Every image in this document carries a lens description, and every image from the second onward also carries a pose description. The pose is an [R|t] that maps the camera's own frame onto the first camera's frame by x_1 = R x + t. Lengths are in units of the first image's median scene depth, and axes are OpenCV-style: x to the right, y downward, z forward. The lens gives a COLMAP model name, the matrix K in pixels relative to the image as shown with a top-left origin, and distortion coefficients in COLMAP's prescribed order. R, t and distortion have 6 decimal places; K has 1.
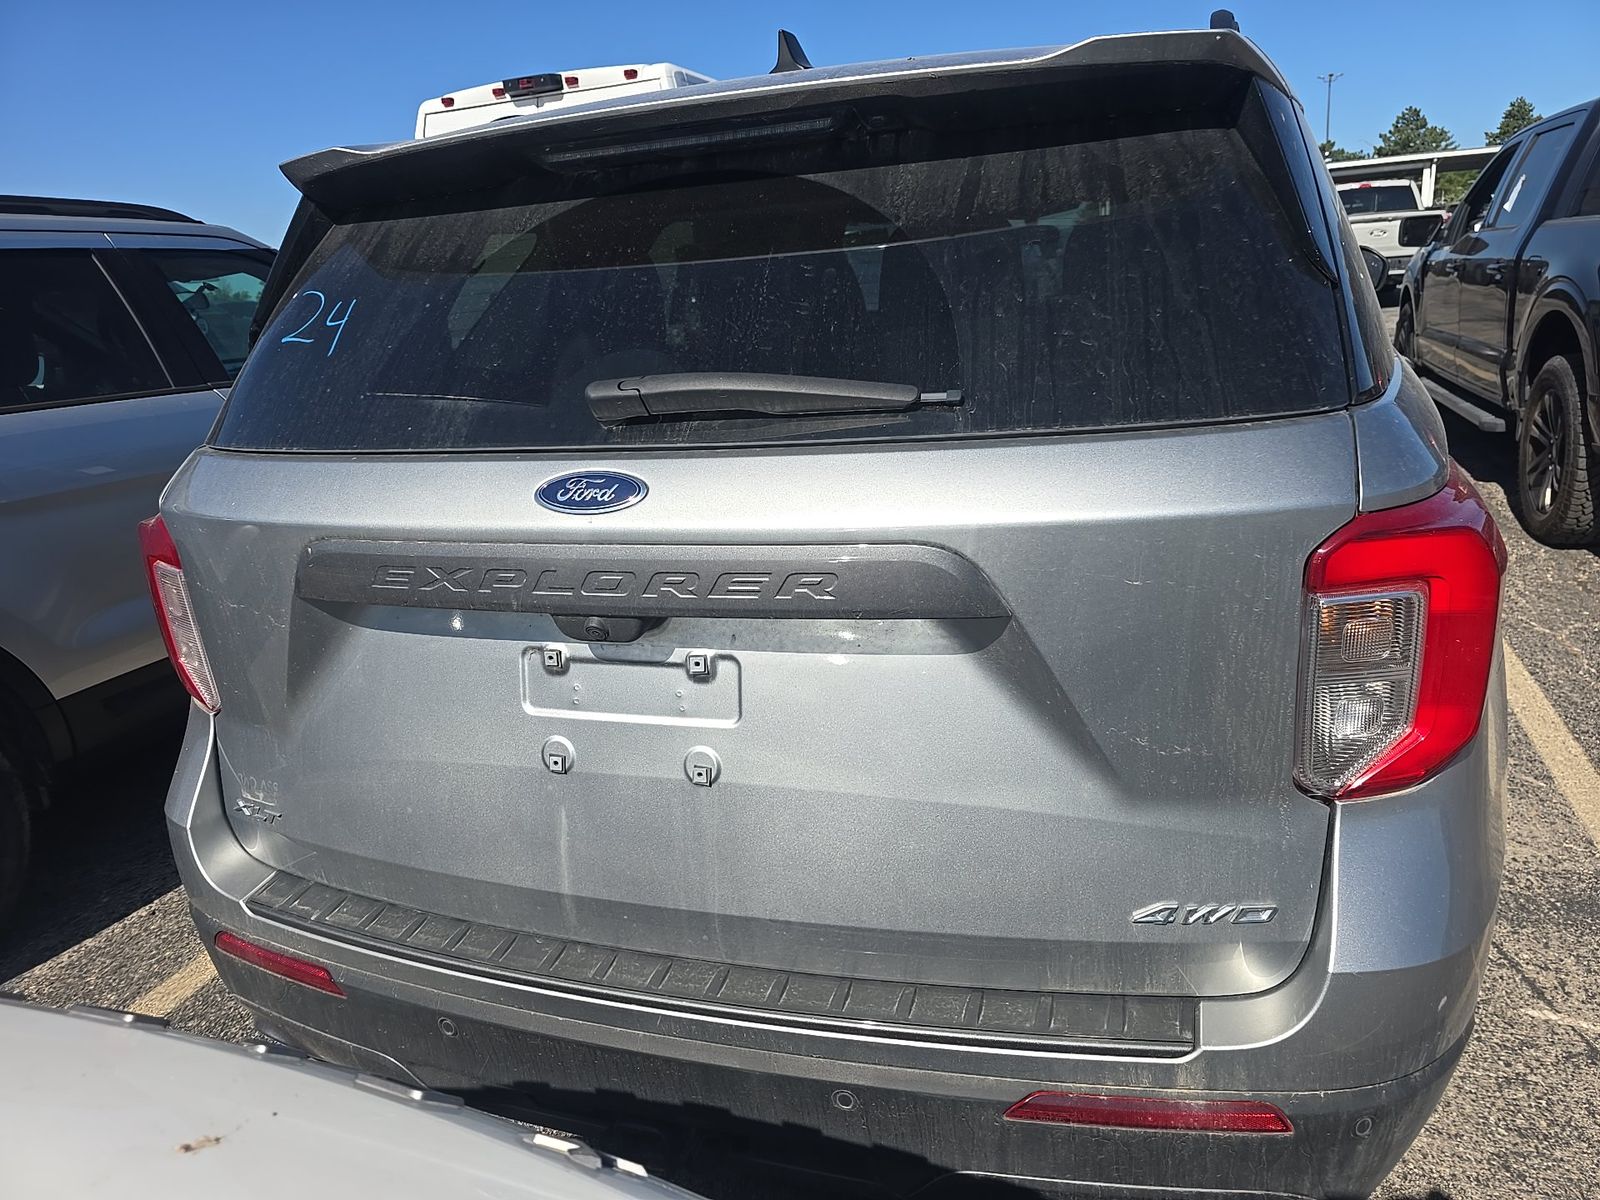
lens RADIAL K [[1088.0, 0, 798.1], [0, 1088.0, 601.1], [0, 0, 1]] dist [0.013099, -0.009613]
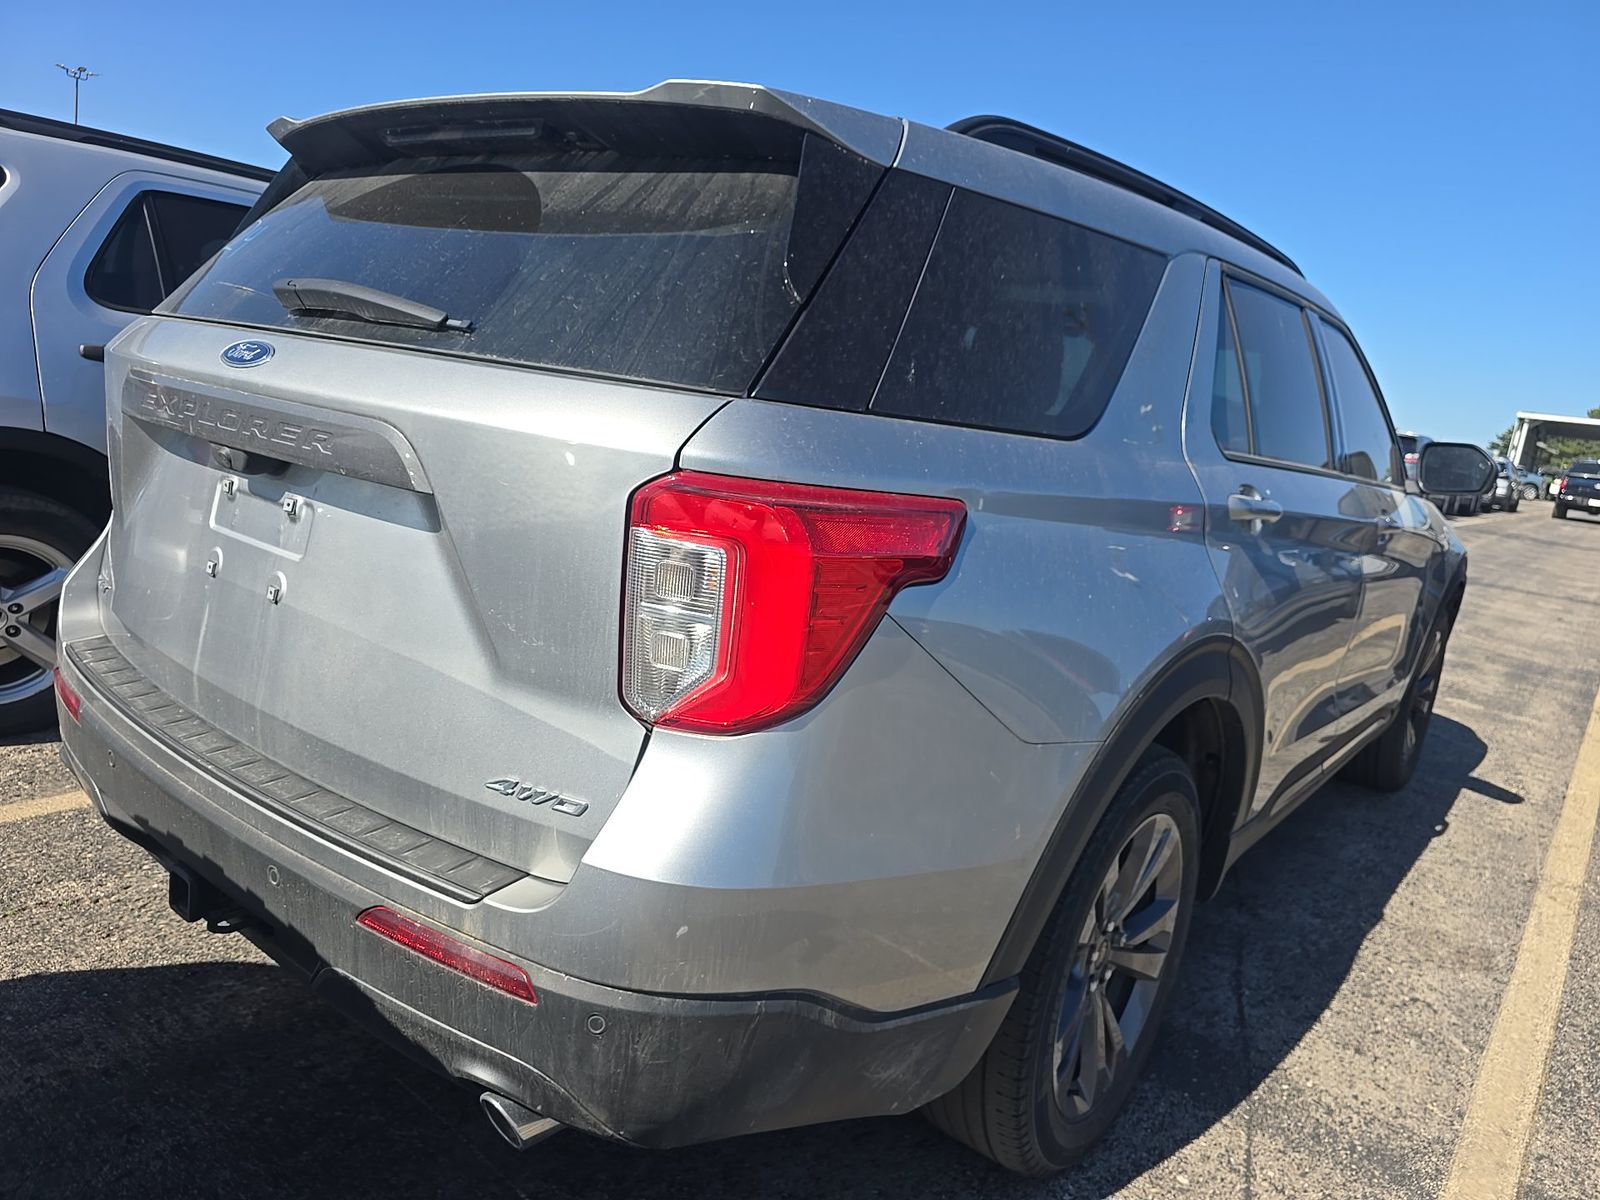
lens RADIAL K [[1088.0, 0, 802.4], [0, 1088.0, 601.9], [0, 0, 1]] dist [0.013099, -0.009613]
pose [[0.926408, 0.252344, -0.279448, 0.880886], [-0.281844, 0.956883, -0.070279, 0.091013], [0.249664, 0.143868, 0.957585, -0.056792]]
